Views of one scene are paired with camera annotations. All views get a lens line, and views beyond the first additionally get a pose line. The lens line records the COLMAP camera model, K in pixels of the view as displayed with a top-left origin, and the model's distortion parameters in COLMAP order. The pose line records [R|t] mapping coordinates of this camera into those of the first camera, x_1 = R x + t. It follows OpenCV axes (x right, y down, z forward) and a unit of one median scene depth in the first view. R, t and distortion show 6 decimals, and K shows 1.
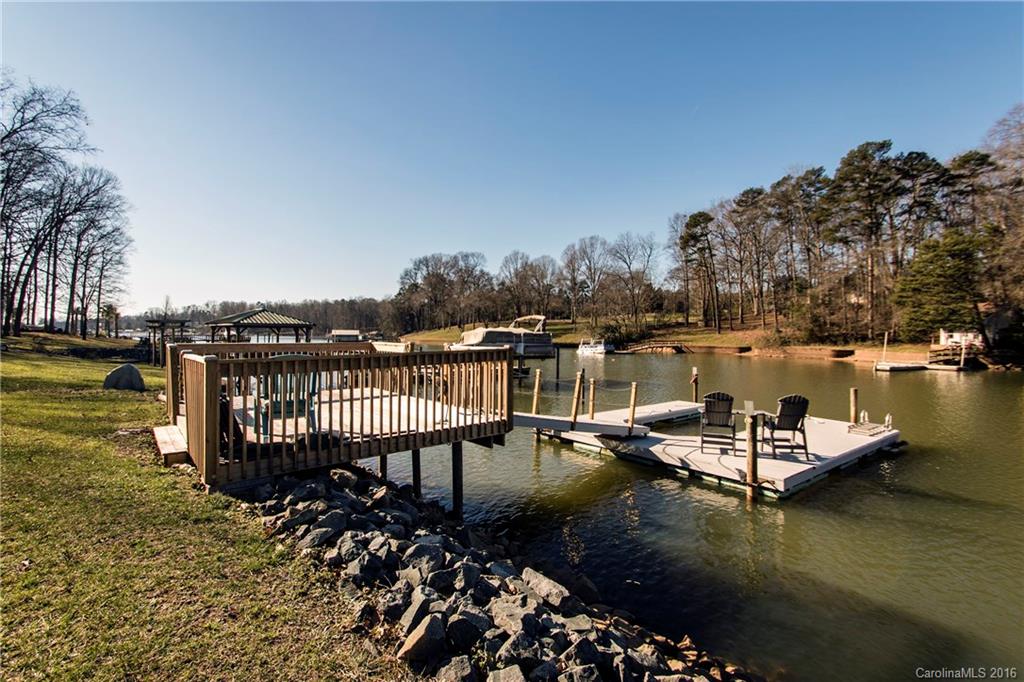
lens RADIAL K [[497.0, 0, 512.0], [0, 497.0, 341.0], [0, 0, 1]] dist [-0.002420, -0.000927]
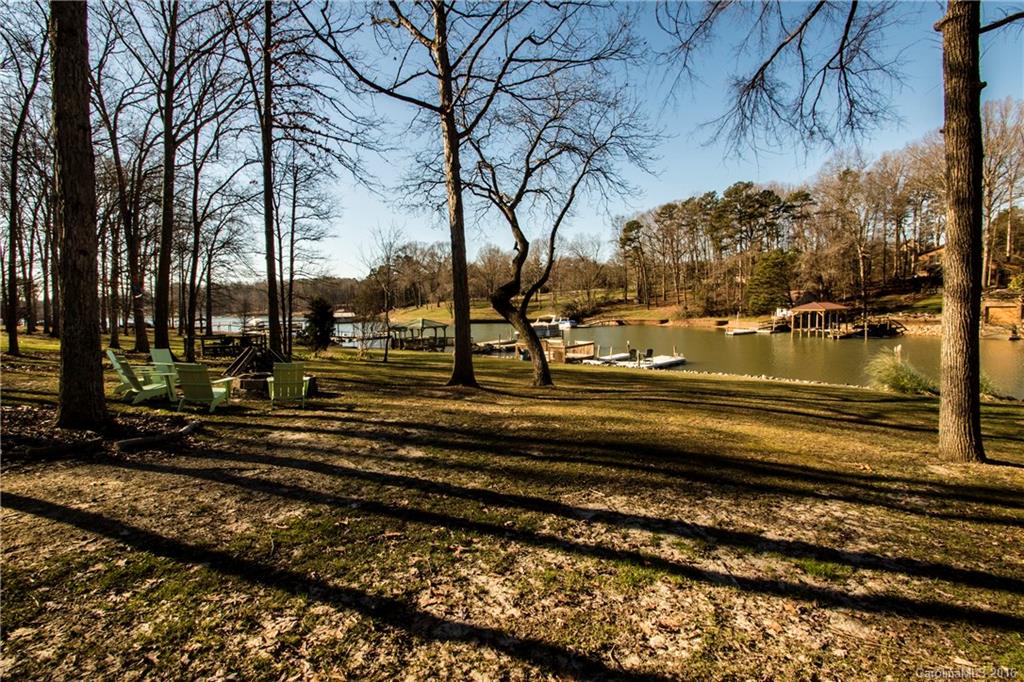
lens RADIAL K [[497.0, 0, 512.0], [0, 497.0, 341.0], [0, 0, 1]] dist [-0.002420, -0.000927]
pose [[0.993084, -0.041219, 0.109932, -0.129226], [0.034083, 0.997236, 0.066021, -0.034022], [-0.112350, -0.061817, 0.991744, -0.373281]]
